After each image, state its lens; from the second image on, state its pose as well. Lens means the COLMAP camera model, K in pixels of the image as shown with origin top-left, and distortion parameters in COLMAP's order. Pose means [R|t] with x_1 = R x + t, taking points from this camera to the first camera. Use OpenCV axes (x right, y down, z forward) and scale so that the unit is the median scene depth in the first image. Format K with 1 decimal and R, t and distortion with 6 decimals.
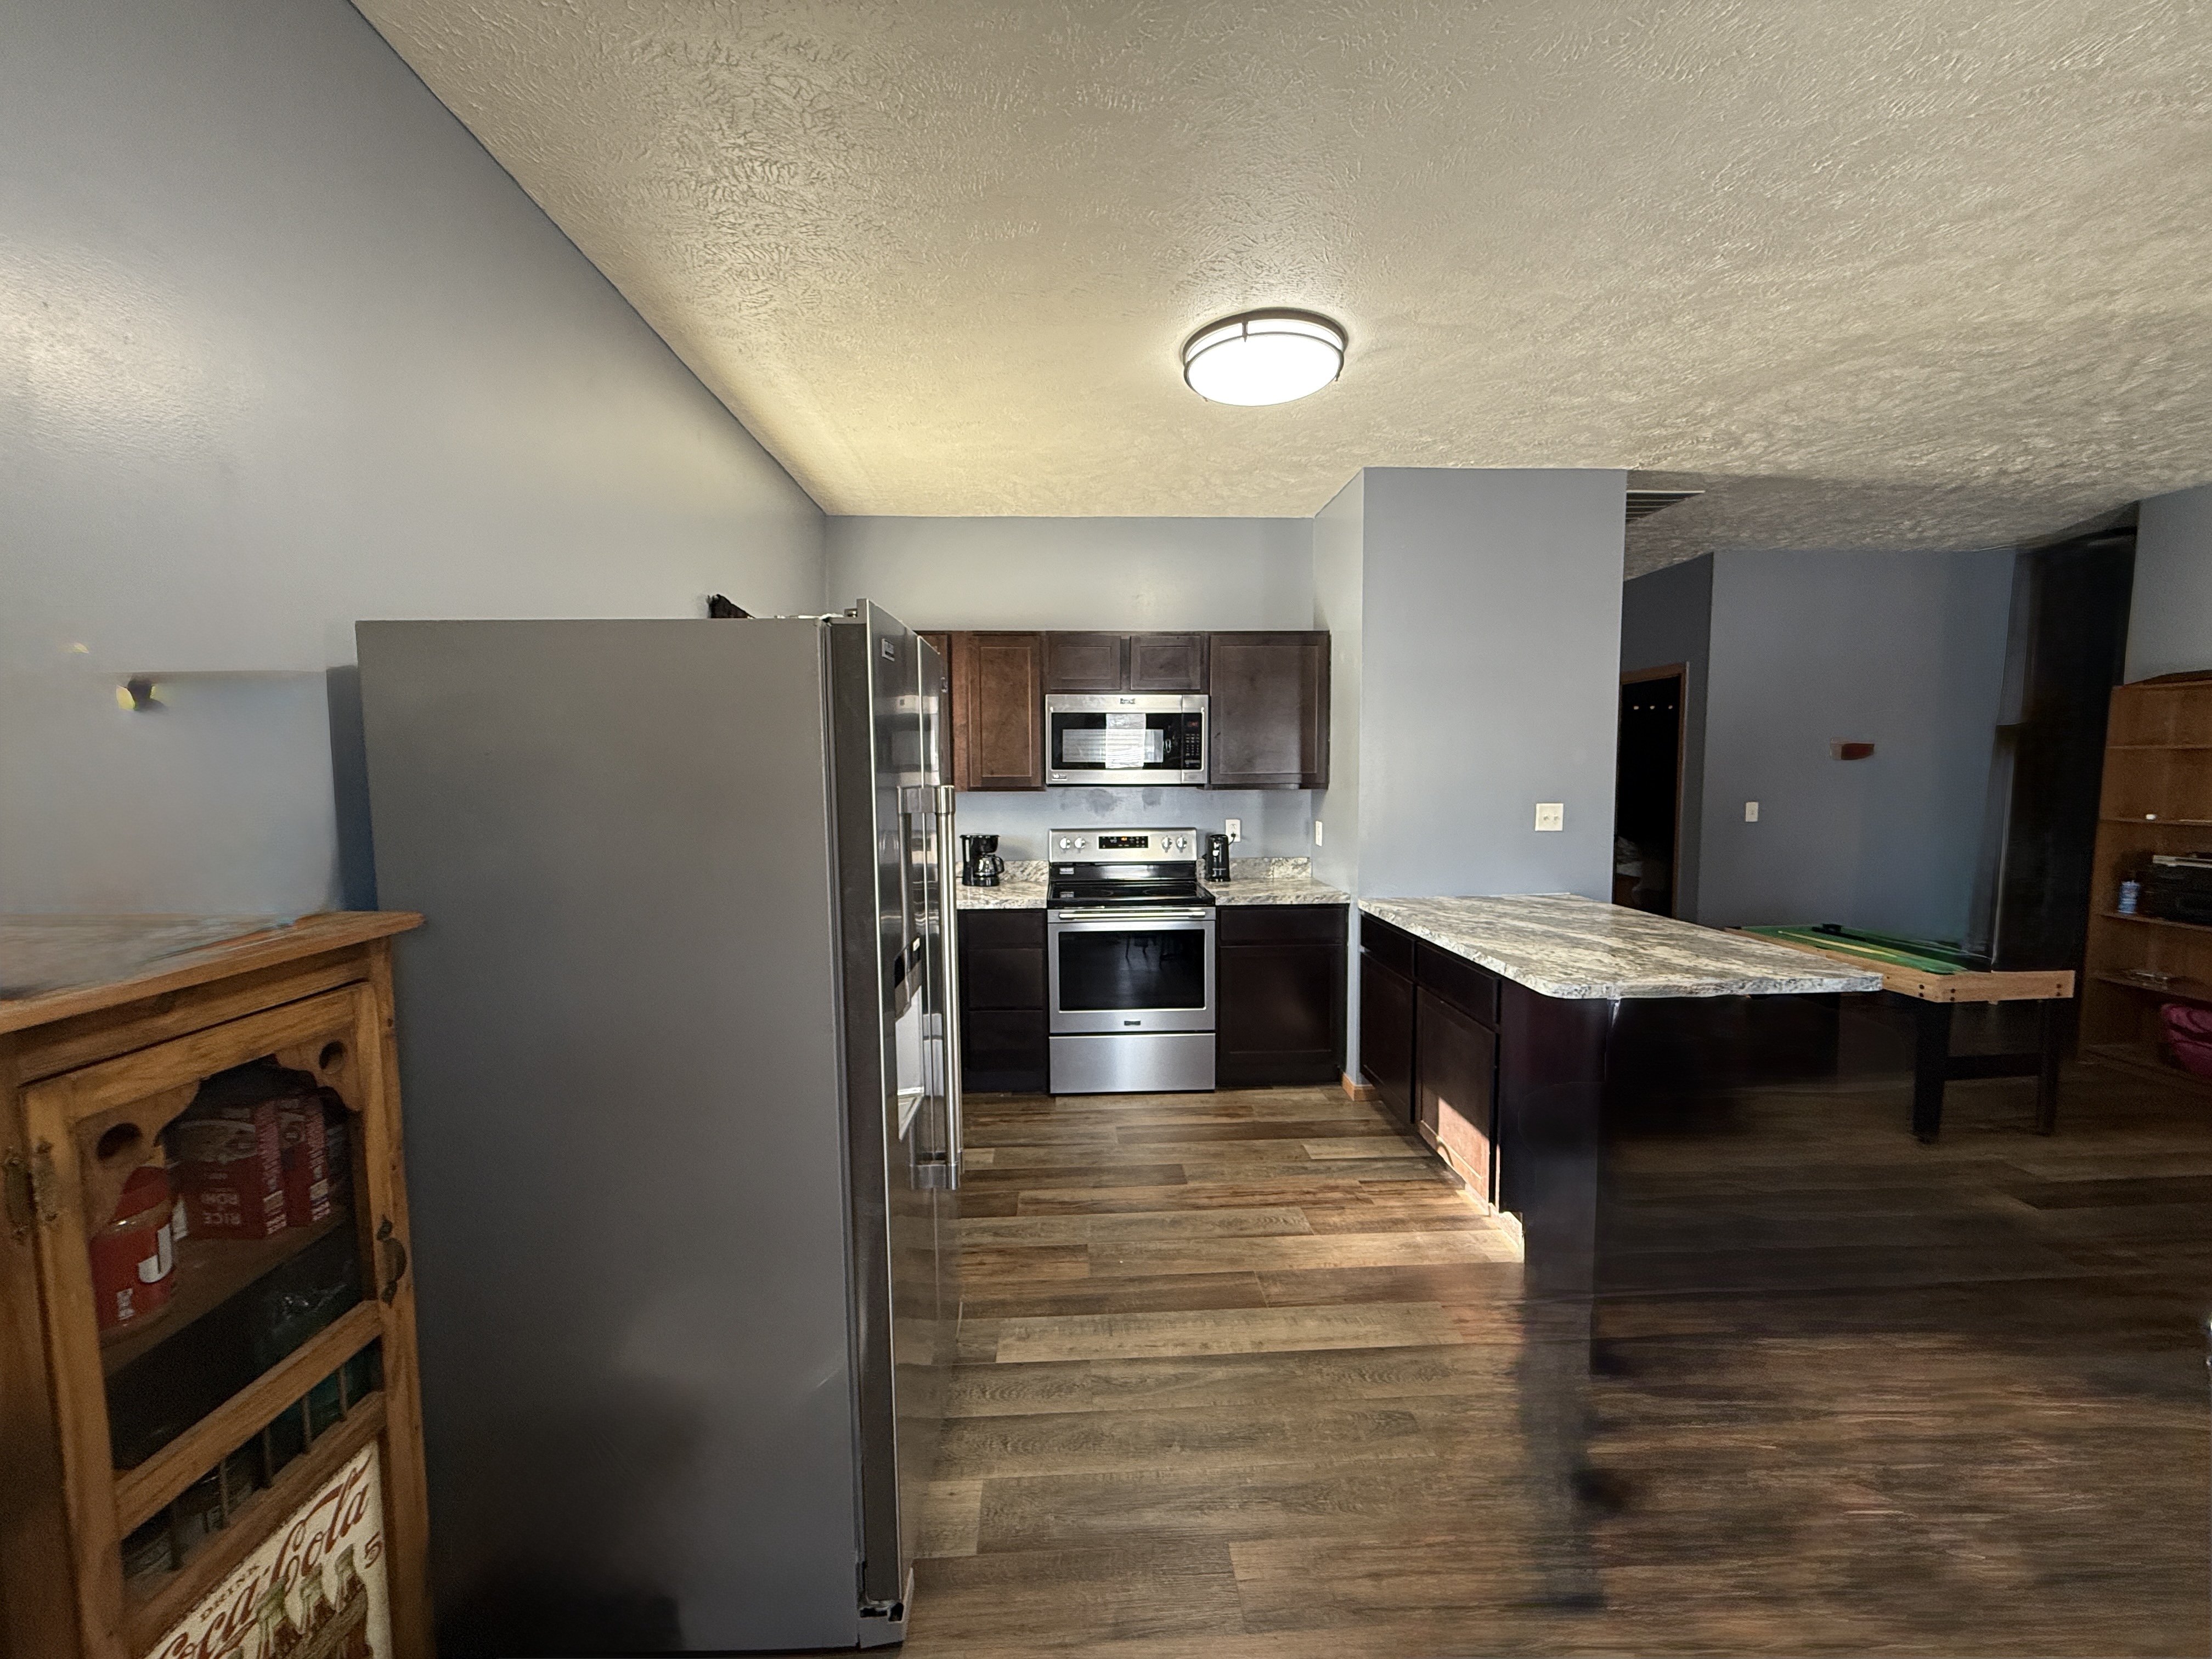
lens RADIAL K [[881.0, 0, 1109.1], [0, 881.0, 829.9], [0, 0, 1]] dist [0.004101, -0.000738]
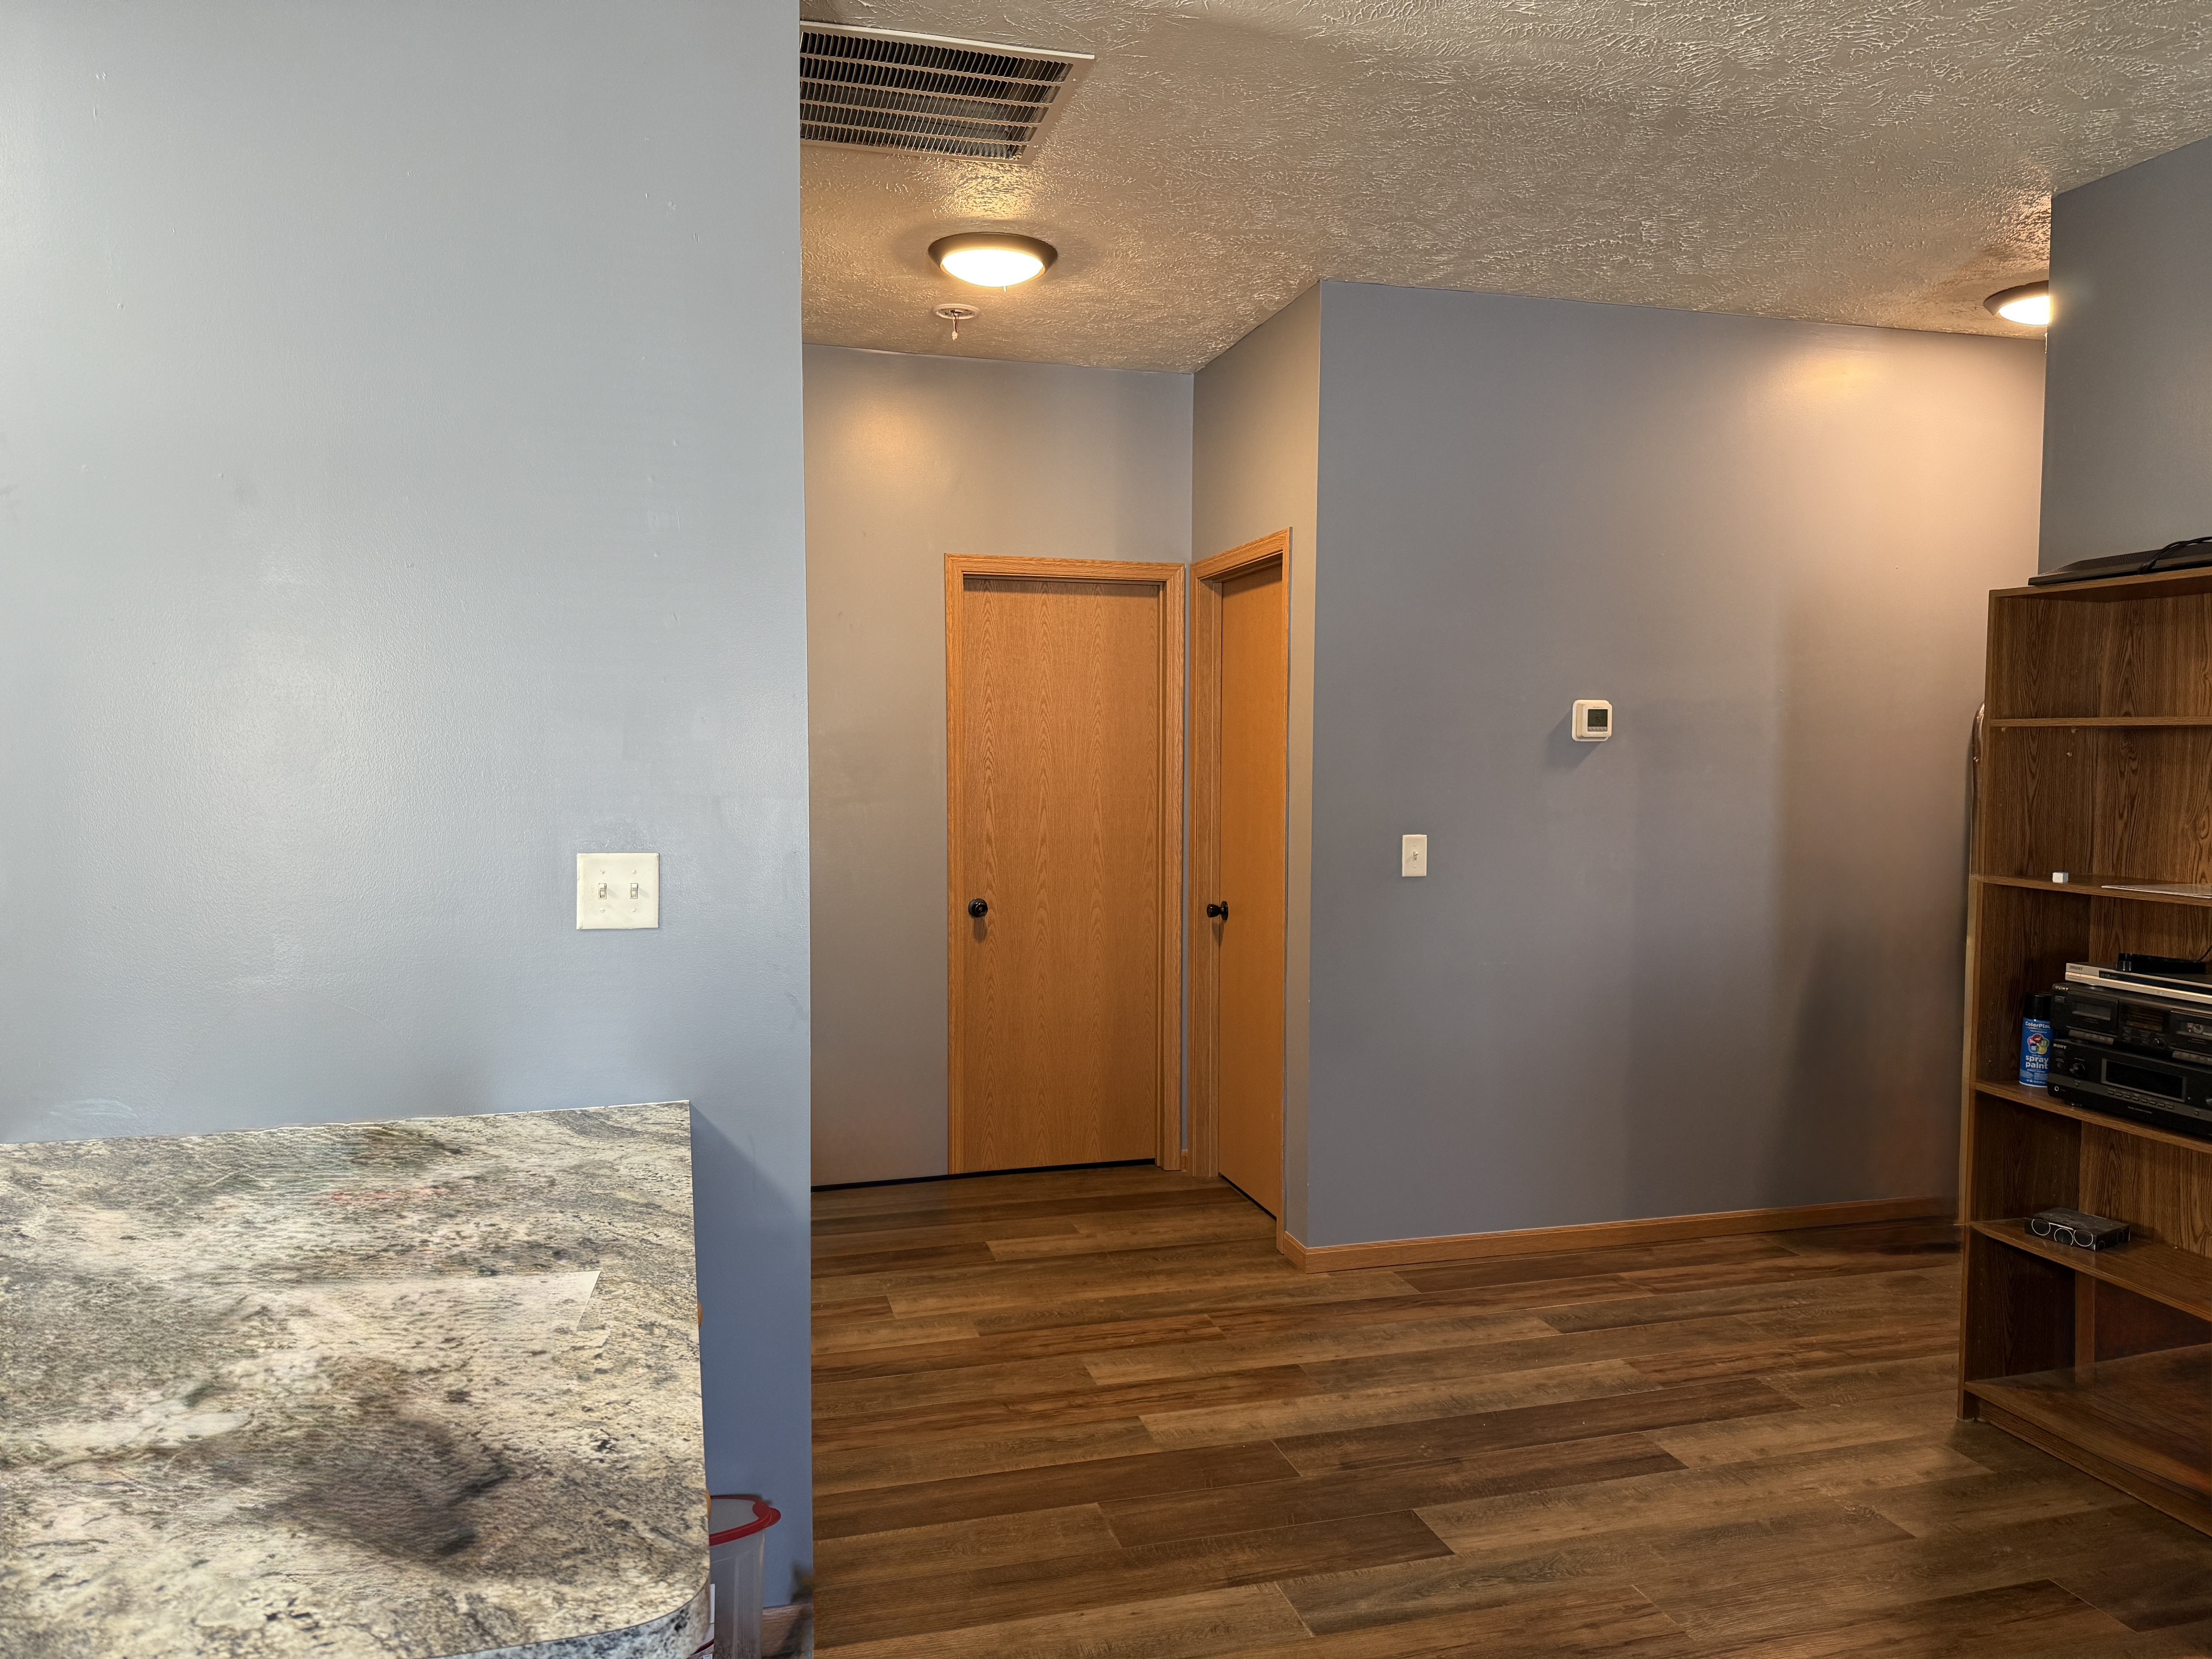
lens RADIAL K [[1554.5, 0, 1116.3], [0, 1554.5, 820.3], [0, 0, 1]] dist [0.055428, -0.060782]
pose [[0.976022, 0.003111, 0.217648, 0.558070], [0.002432, 0.999679, -0.025199, -0.025901], [-0.217657, 0.025124, 0.975702, 0.339961]]
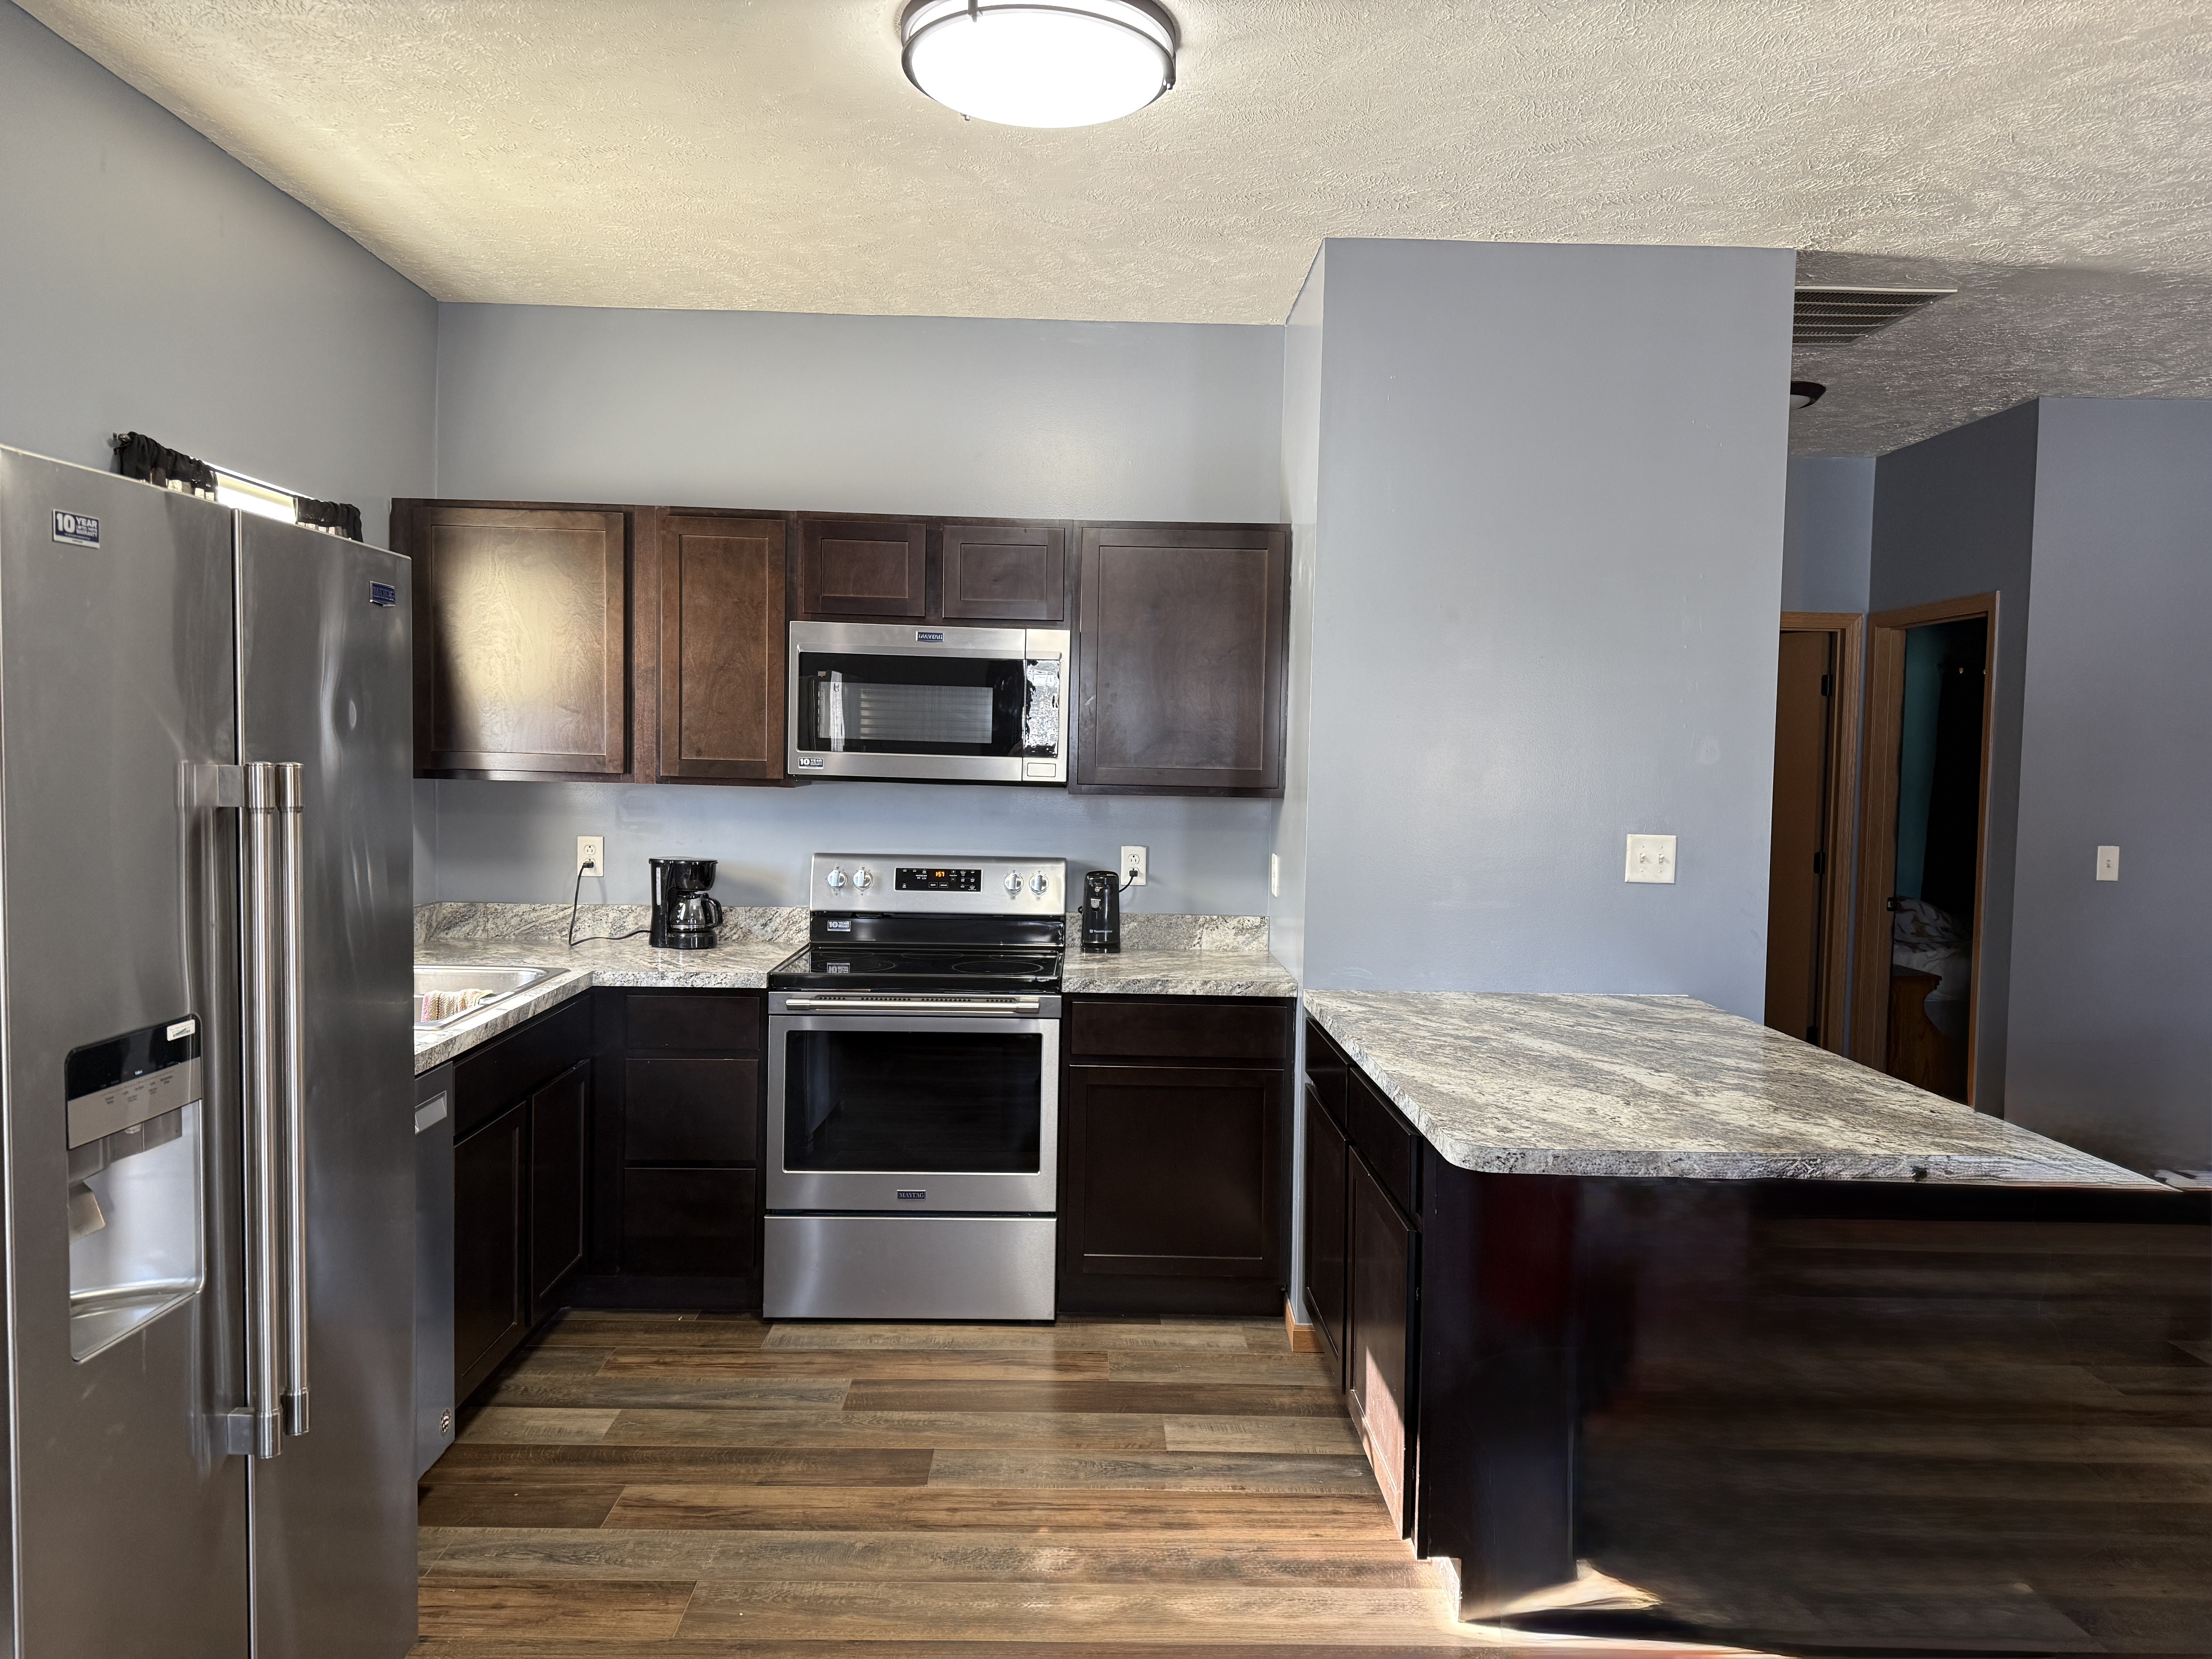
lens RADIAL K [[1554.5, 0, 1108.0], [0, 1554.5, 818.5], [0, 0, 1]] dist [0.055428, -0.060782]
pose [[0.998989, 0.030384, -0.033136, 0.184786], [-0.031374, 0.999064, -0.029768, 0.000980], [0.032200, 0.030777, 0.999007, -0.011870]]
